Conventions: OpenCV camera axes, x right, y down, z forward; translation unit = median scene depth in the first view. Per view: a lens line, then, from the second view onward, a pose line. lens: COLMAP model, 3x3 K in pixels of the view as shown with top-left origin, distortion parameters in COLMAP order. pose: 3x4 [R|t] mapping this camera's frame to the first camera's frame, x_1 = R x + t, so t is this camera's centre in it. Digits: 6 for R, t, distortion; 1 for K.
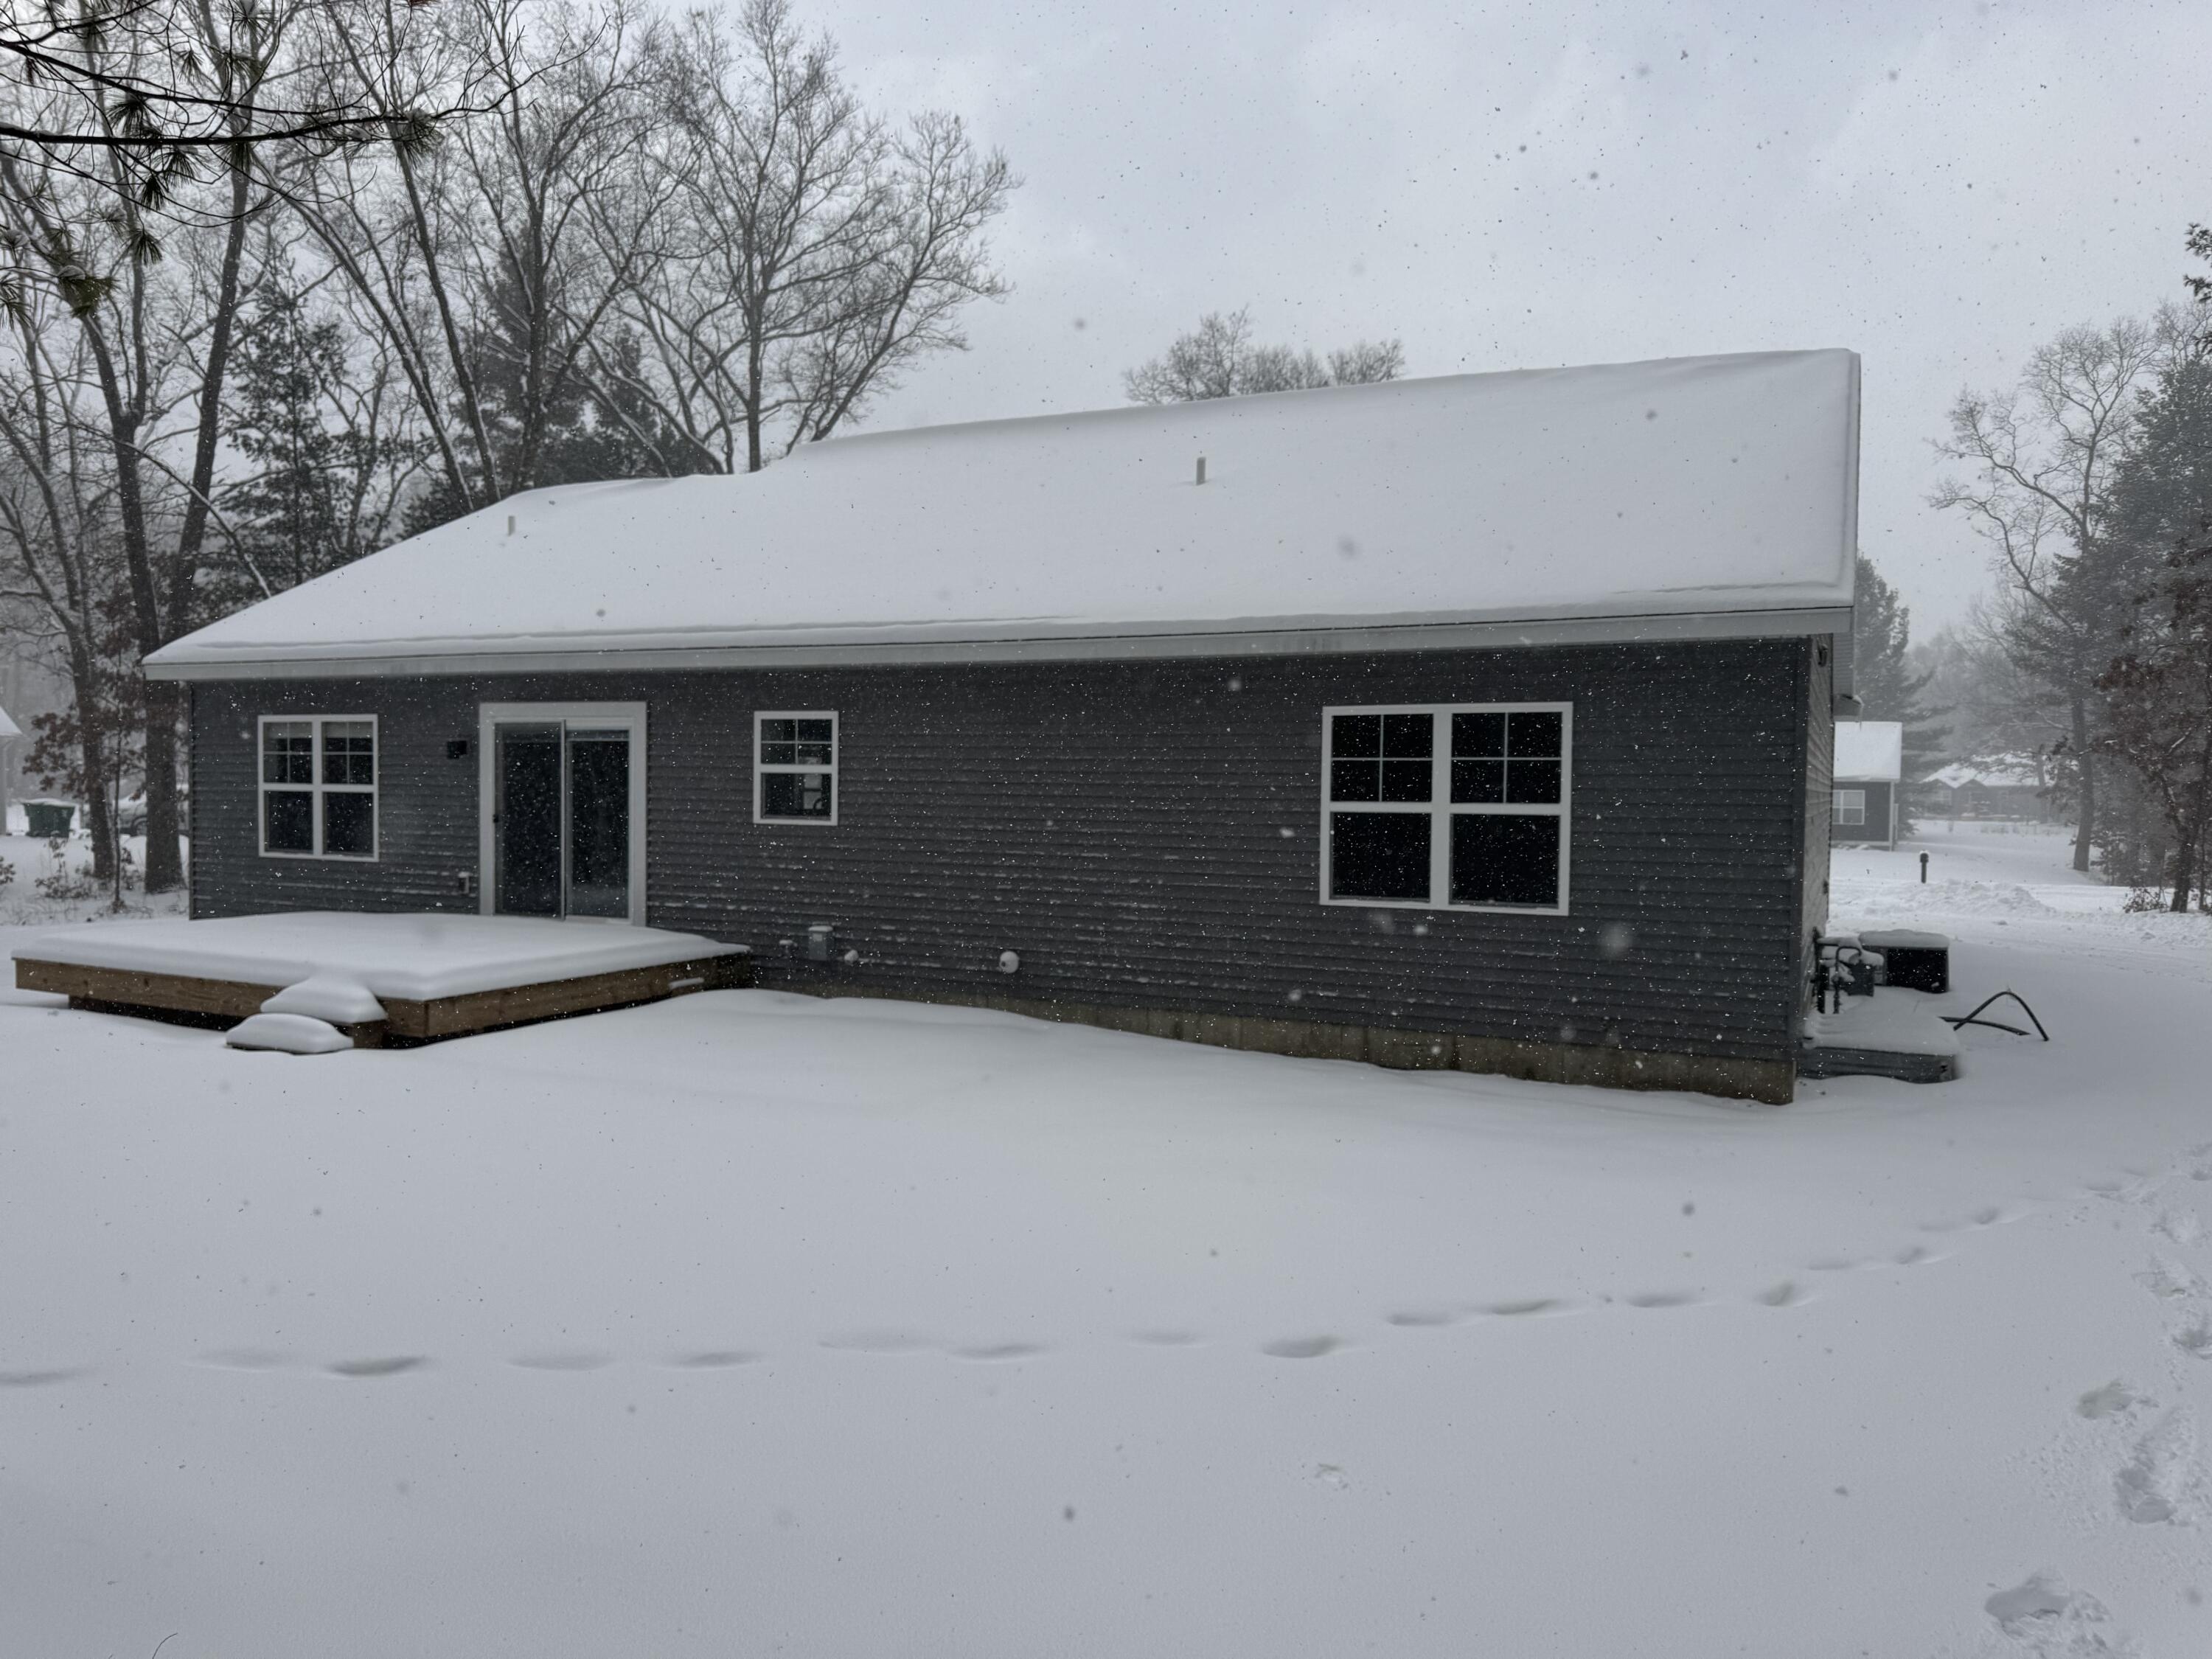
lens RADIAL K [[1546.2, 0, 1106.0], [0, 1546.2, 835.6], [0, 0, 1]] dist [0.092602, -0.131528]
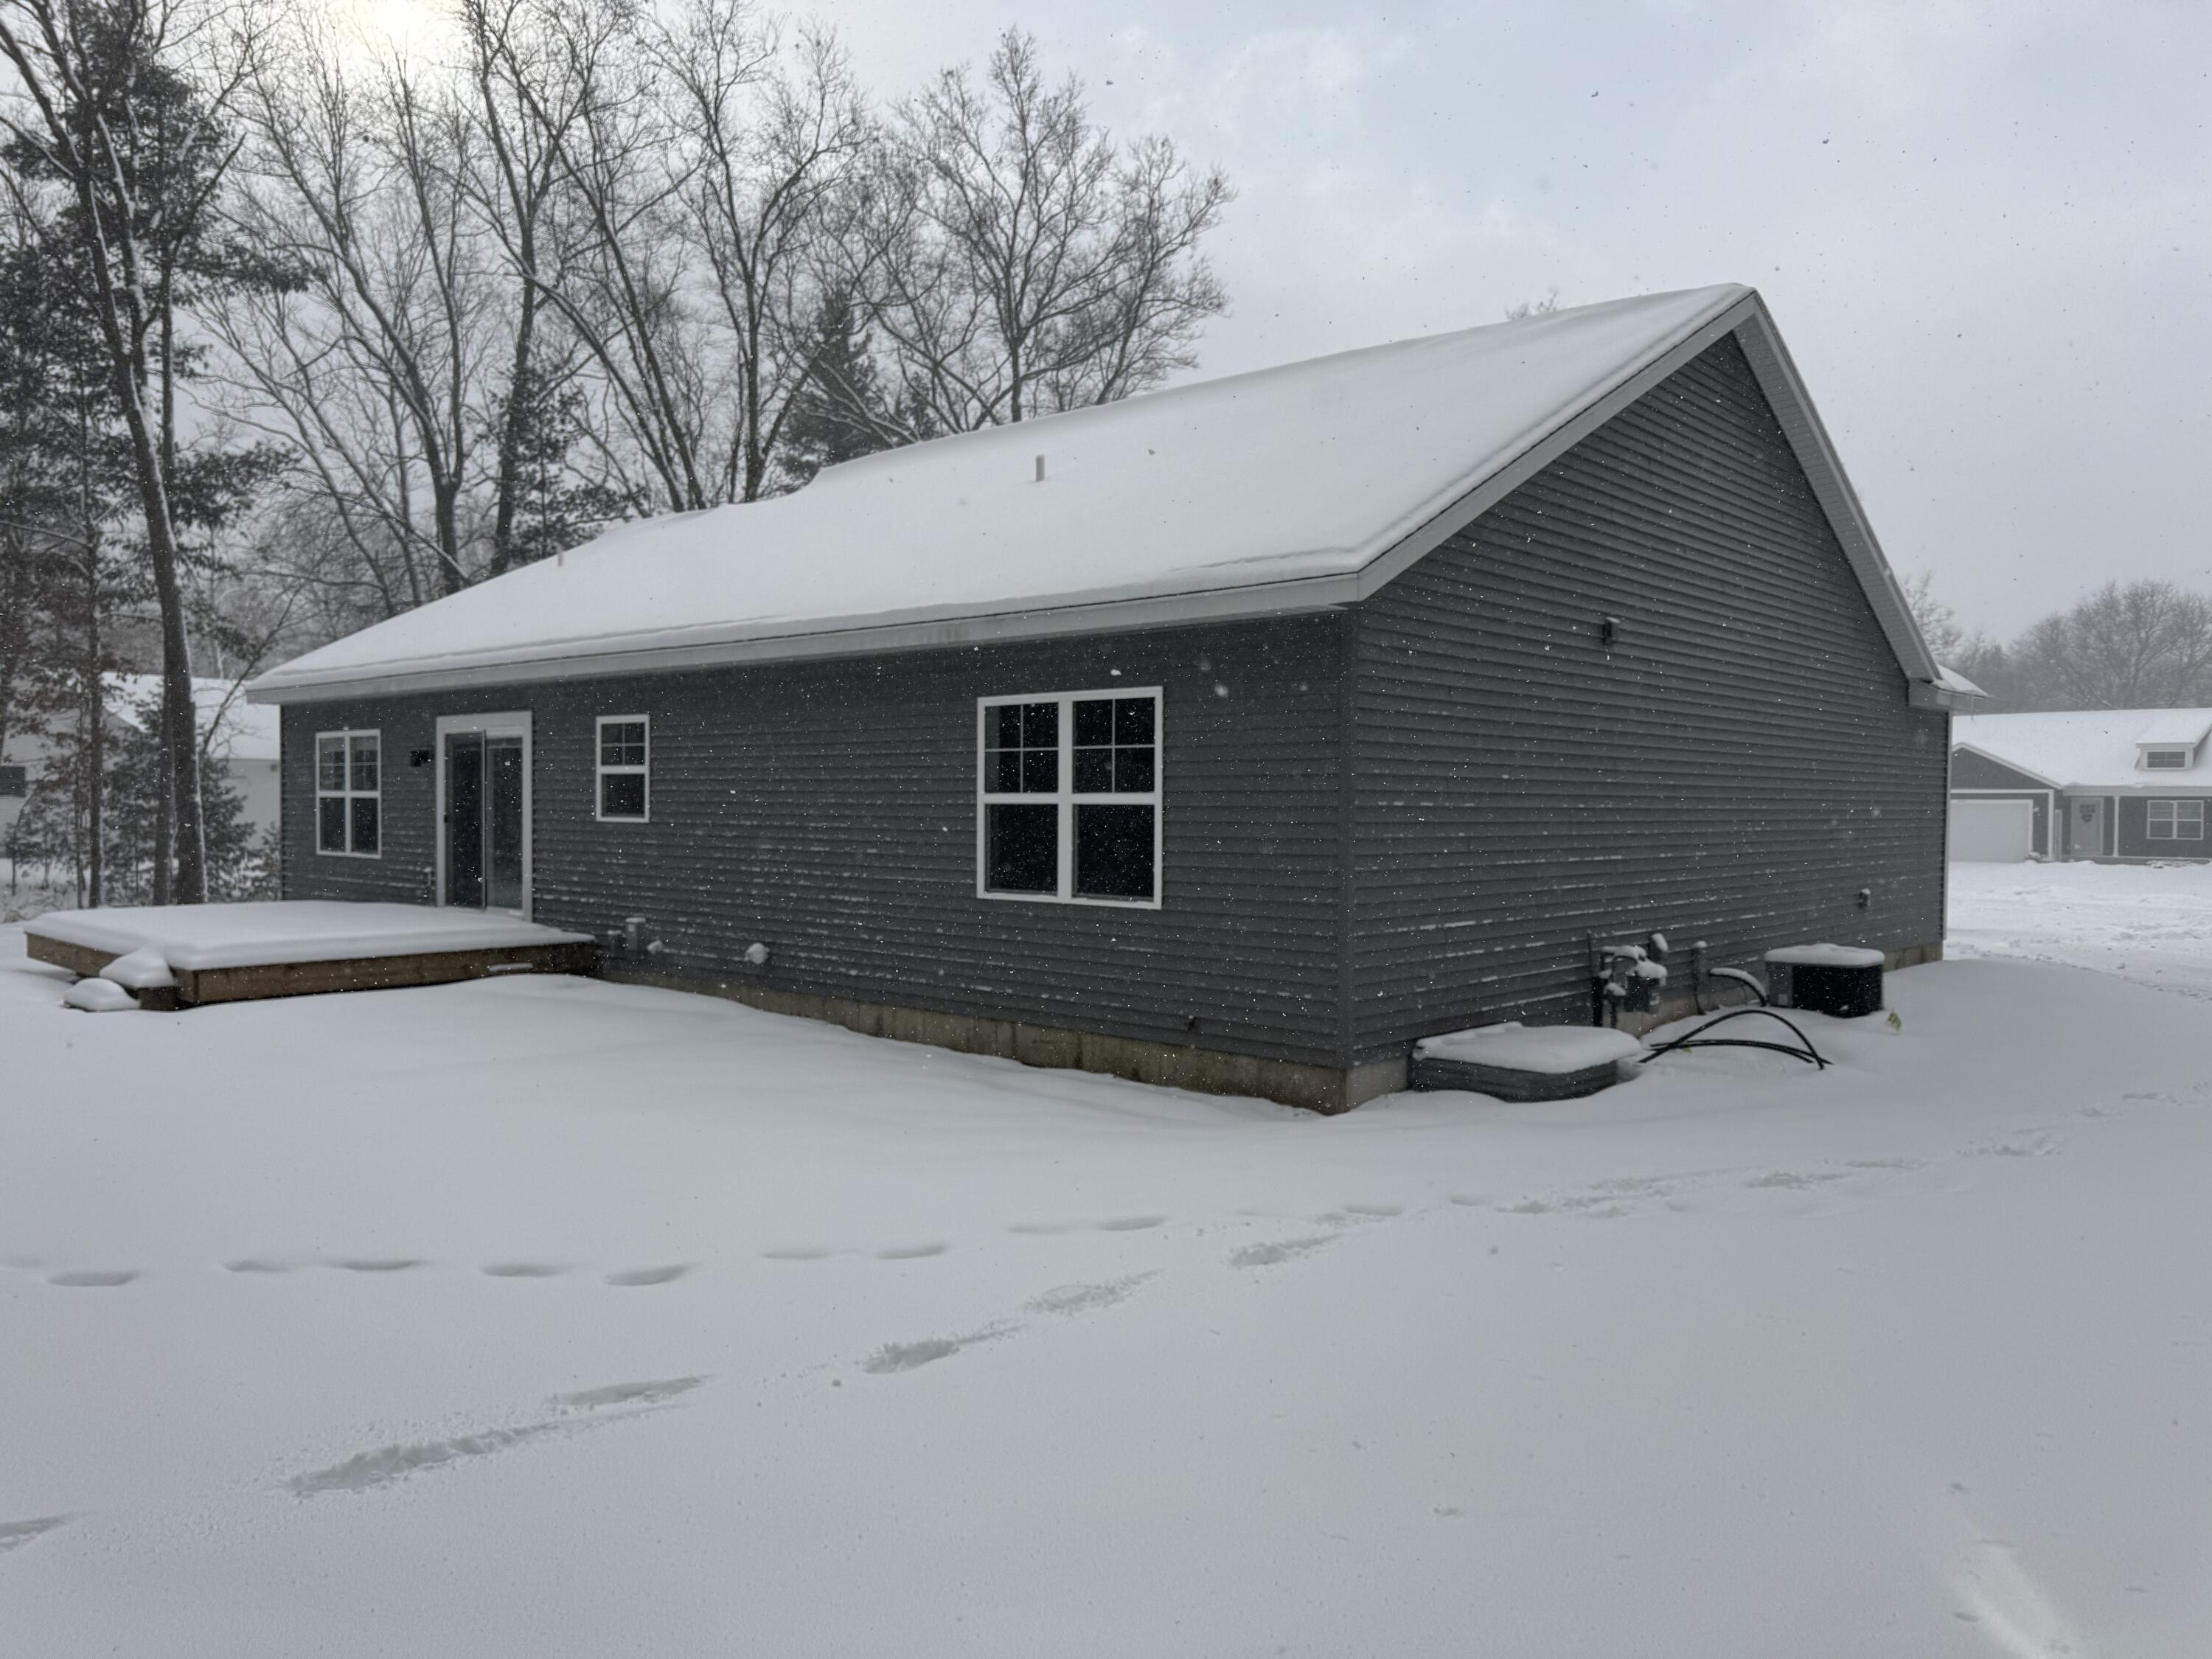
lens RADIAL K [[1546.2, 0, 1106.0], [0, 1546.2, 835.6], [0, 0, 1]] dist [0.092602, -0.131528]
pose [[0.960180, 0.001023, -0.279380, 0.483918], [-0.004993, 0.999896, -0.013498, 0.017365], [0.279338, 0.014356, 0.960086, 0.074522]]
